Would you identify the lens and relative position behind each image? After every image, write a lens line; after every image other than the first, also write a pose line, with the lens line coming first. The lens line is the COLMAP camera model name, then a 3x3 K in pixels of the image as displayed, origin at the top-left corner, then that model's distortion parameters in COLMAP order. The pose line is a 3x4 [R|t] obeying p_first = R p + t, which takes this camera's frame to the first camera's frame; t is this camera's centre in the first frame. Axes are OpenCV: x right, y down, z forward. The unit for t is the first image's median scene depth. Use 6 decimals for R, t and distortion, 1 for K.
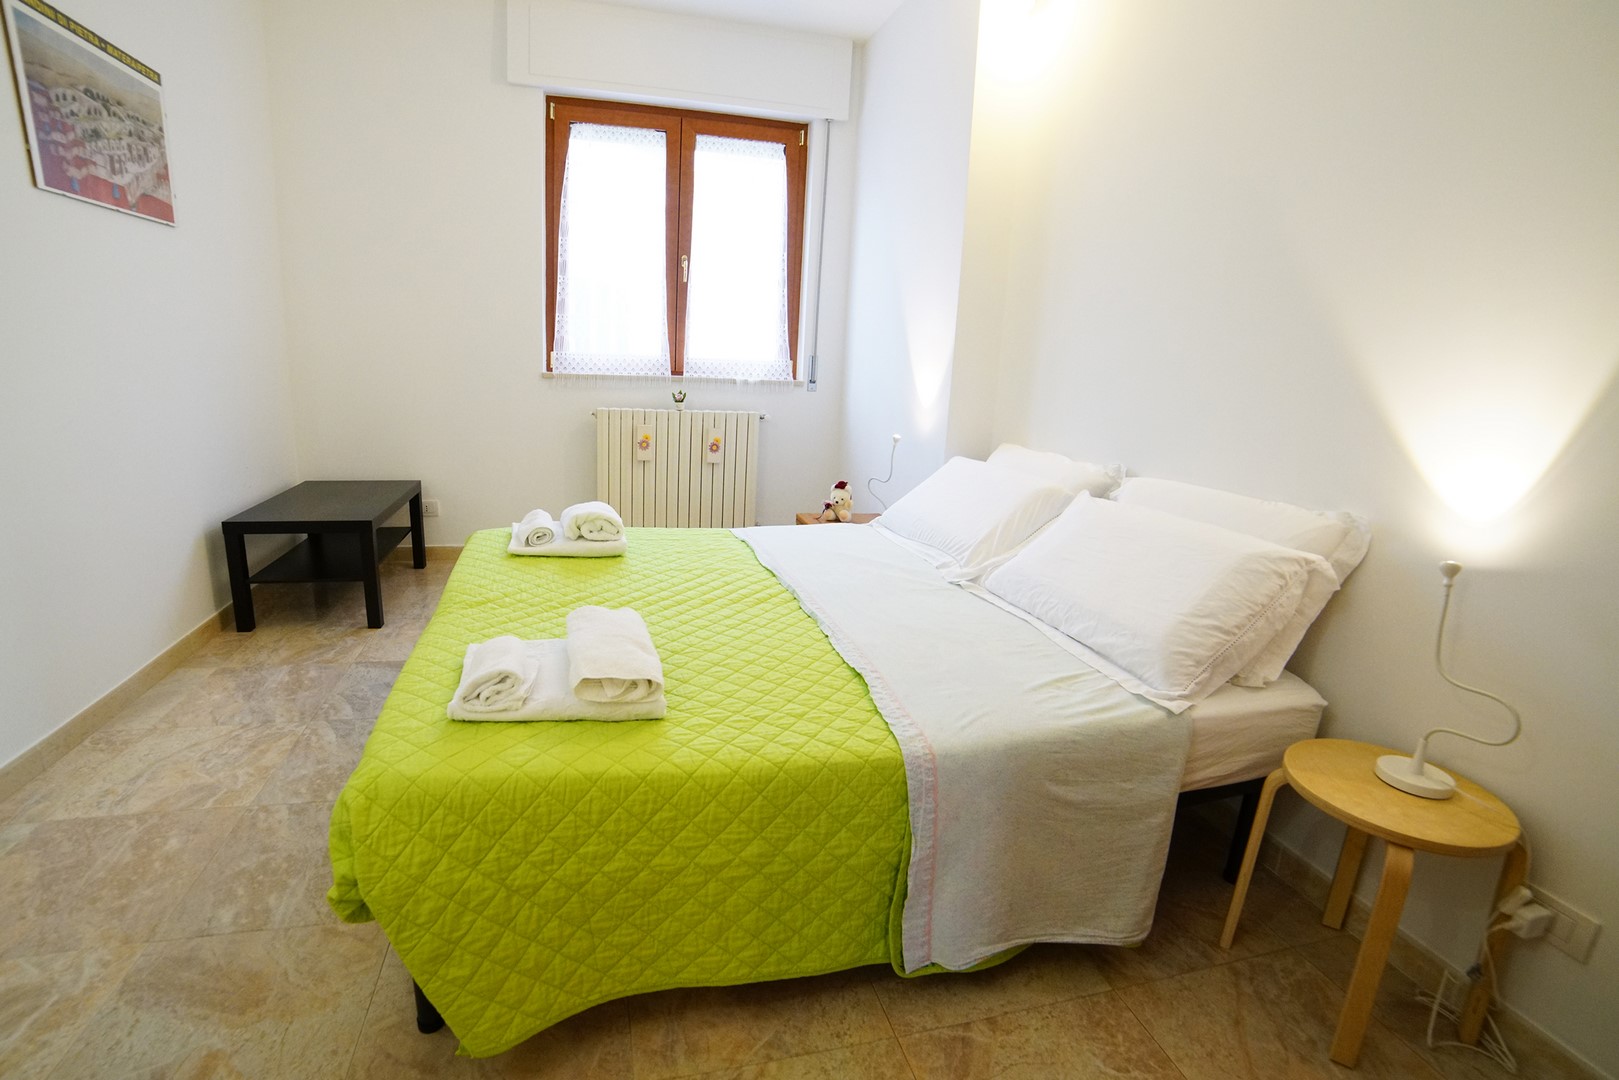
lens RADIAL K [[780.5, 0, 809.5], [0, 780.5, 540.0], [0, 0, 1]] dist [-0.107716, 0.030354]
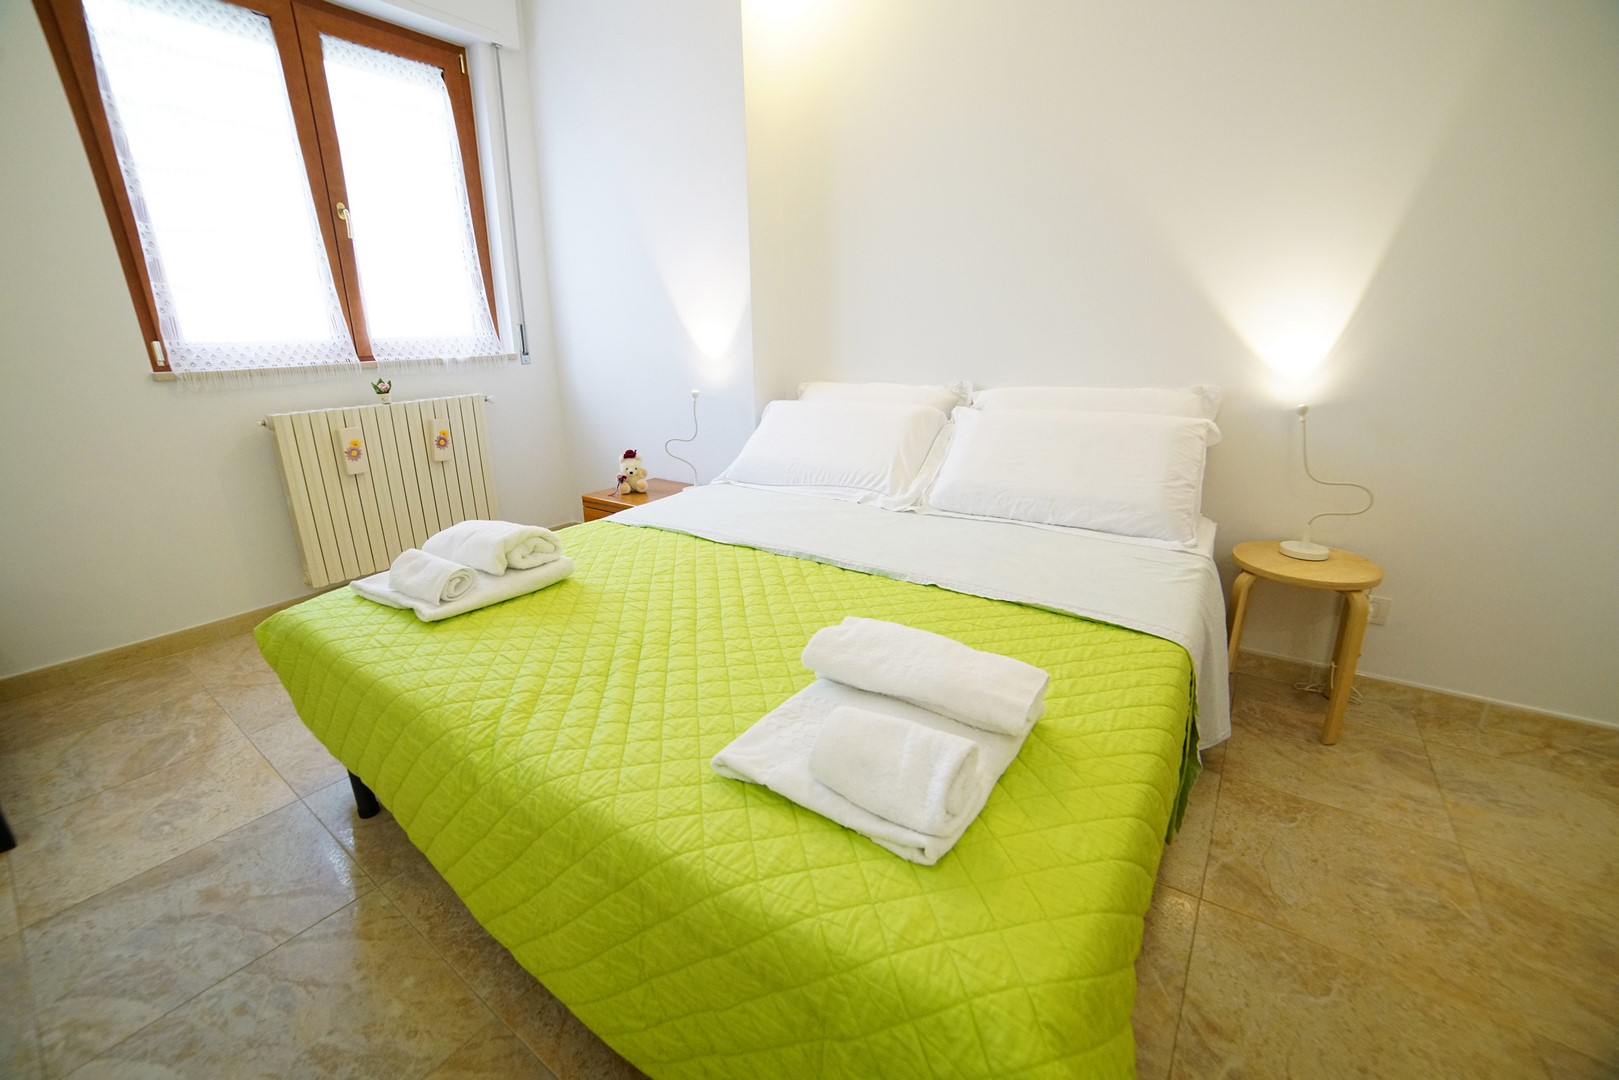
lens RADIAL K [[664.5, 0, 809.5], [0, 664.5, 540.0], [0, 0, 1]] dist [-0.091086, 0.032435]
pose [[0.767945, -0.251985, 0.588867, -0.288403], [0.208154, 0.967643, 0.142615, -0.038784], [-0.605750, 0.013055, 0.795548, 0.238828]]
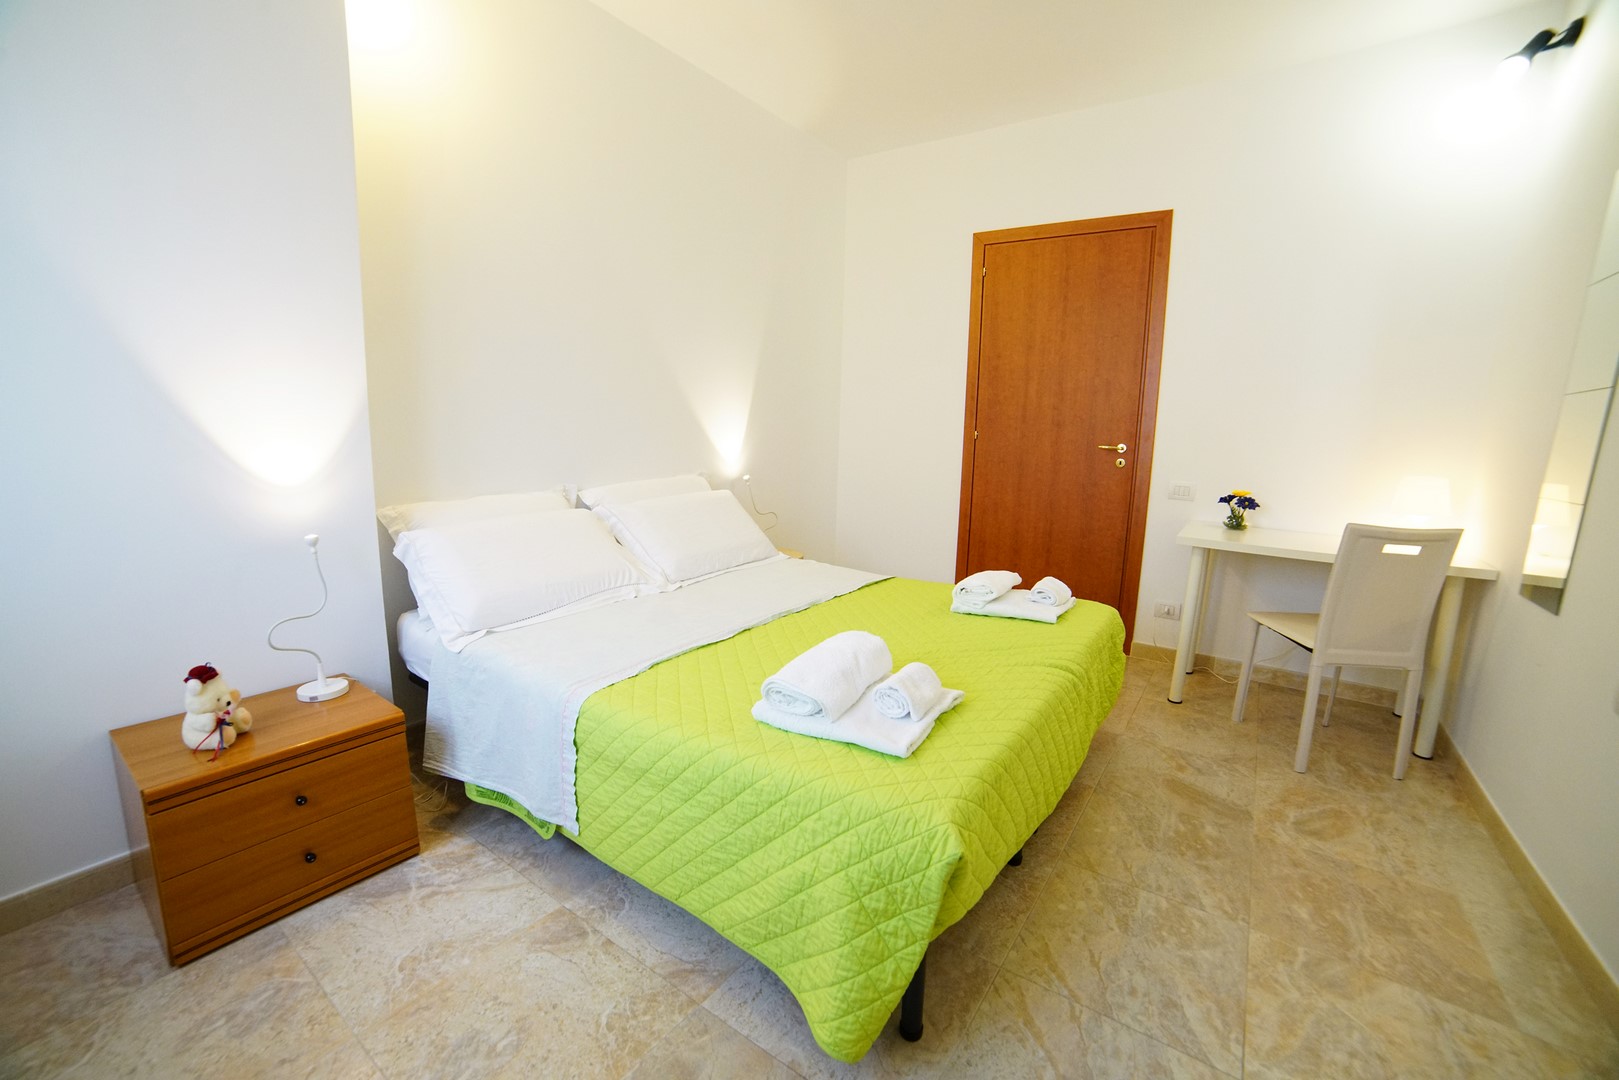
lens RADIAL K [[674.3, 0, 811.1], [0, 674.3, 586.0], [0, 0, 1]] dist [-0.015885, 0.000046]
pose [[-0.654812, -0.248223, 0.713868, -0.480311], [0.113773, 0.901392, 0.417789, -0.246665], [-0.747180, 0.354792, -0.562001, 0.936027]]
